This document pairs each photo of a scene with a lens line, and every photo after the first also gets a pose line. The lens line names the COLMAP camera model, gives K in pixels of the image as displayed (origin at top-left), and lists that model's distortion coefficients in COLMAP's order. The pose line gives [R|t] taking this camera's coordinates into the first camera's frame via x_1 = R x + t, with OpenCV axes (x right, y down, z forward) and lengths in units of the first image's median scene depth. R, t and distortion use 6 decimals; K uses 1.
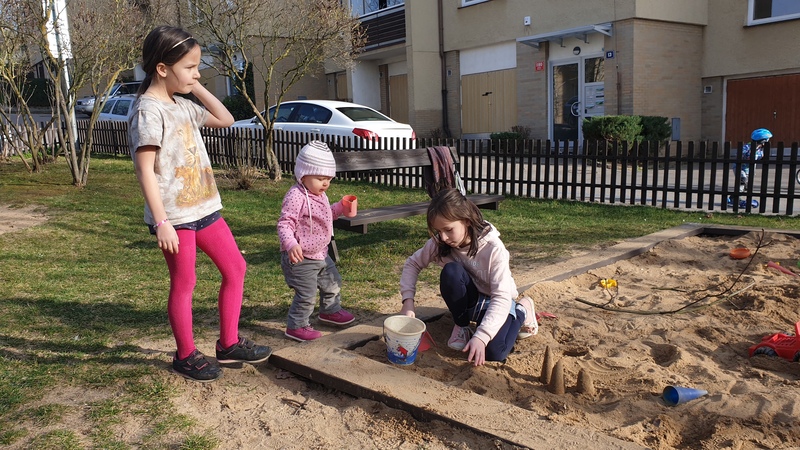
lens RADIAL K [[651.9, 0, 403.0], [0, 651.9, 256.5], [0, 0, 1]] dist [-0.011582, 0.009688]
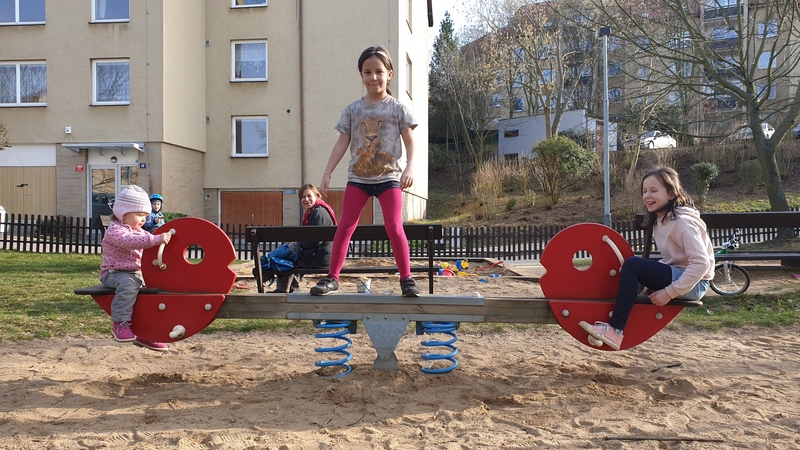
lens RADIAL K [[612.6, 0, 399.7], [0, 612.6, 235.9], [0, 0, 1]] dist [-0.002388, 0.031032]
pose [[0.701787, 0.030426, 0.711737, -0.183670], [0.097039, 0.985692, -0.137820, 0.049016], [-0.705746, 0.165787, 0.688794, -0.190270]]
